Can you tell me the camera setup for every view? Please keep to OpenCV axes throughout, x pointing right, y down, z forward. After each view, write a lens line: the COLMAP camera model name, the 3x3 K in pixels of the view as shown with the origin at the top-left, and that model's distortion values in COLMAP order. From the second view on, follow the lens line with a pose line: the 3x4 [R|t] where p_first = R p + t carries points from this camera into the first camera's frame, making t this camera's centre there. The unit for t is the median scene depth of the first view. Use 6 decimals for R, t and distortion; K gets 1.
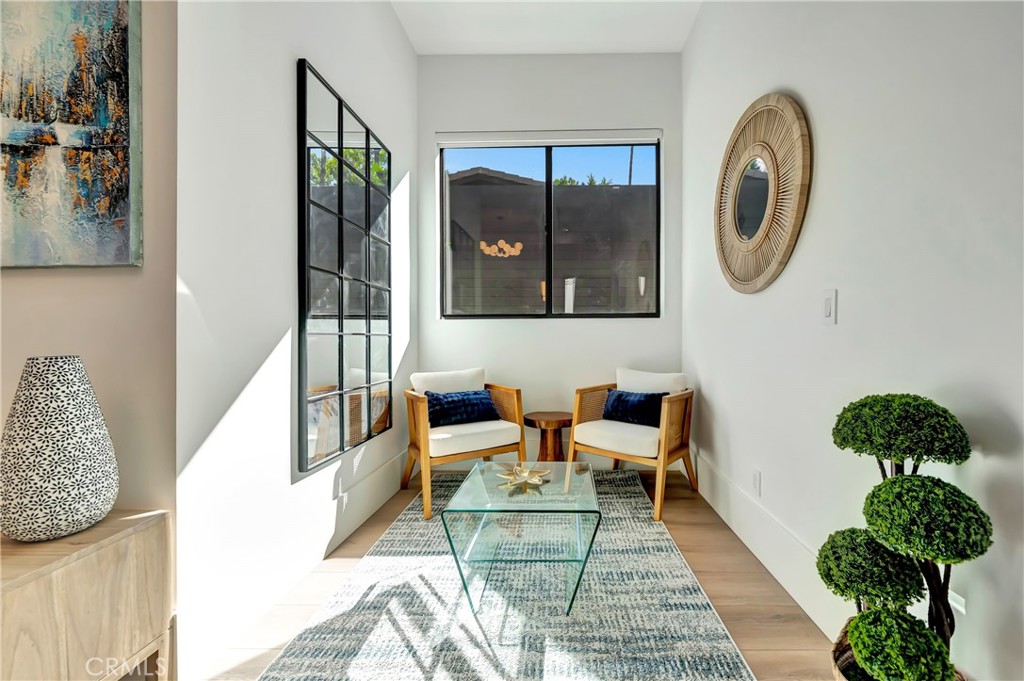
lens RADIAL K [[381.7, 0, 536.4], [0, 381.7, 341.2], [0, 0, 1]] dist [0.001216, 0.000092]
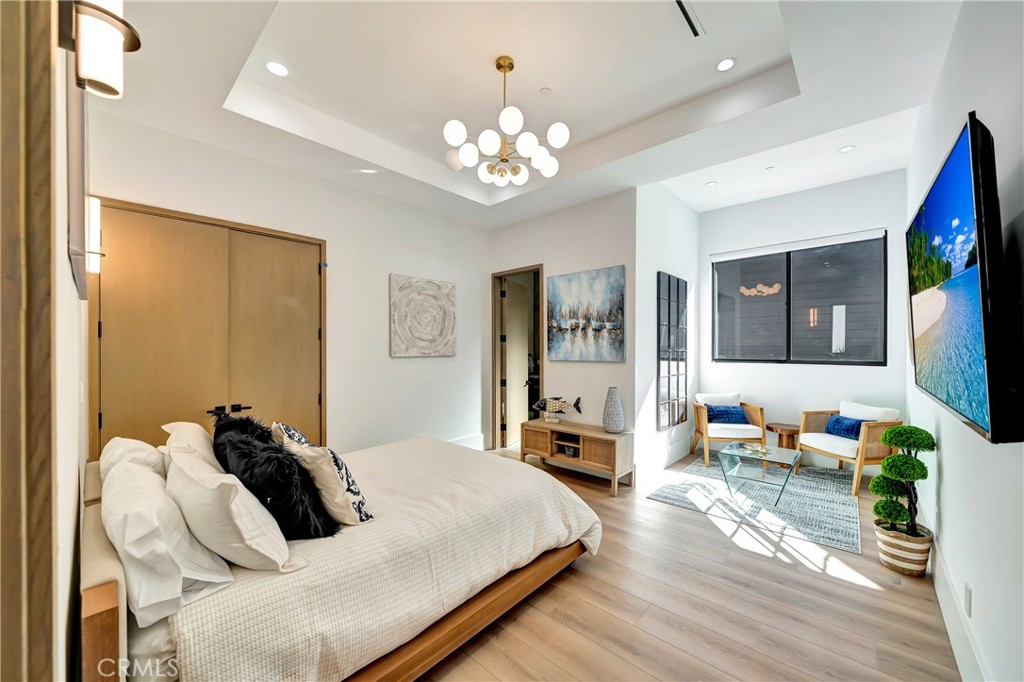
lens RADIAL K [[381.7, 0, 536.4], [0, 381.7, 341.7], [0, 0, 1]] dist [0.001216, 0.000092]
pose [[0.798430, 0.000833, -0.602087, 0.217988], [-0.009426, 0.999894, -0.011116, -0.175136], [0.602014, 0.014551, 0.798353, -1.206634]]
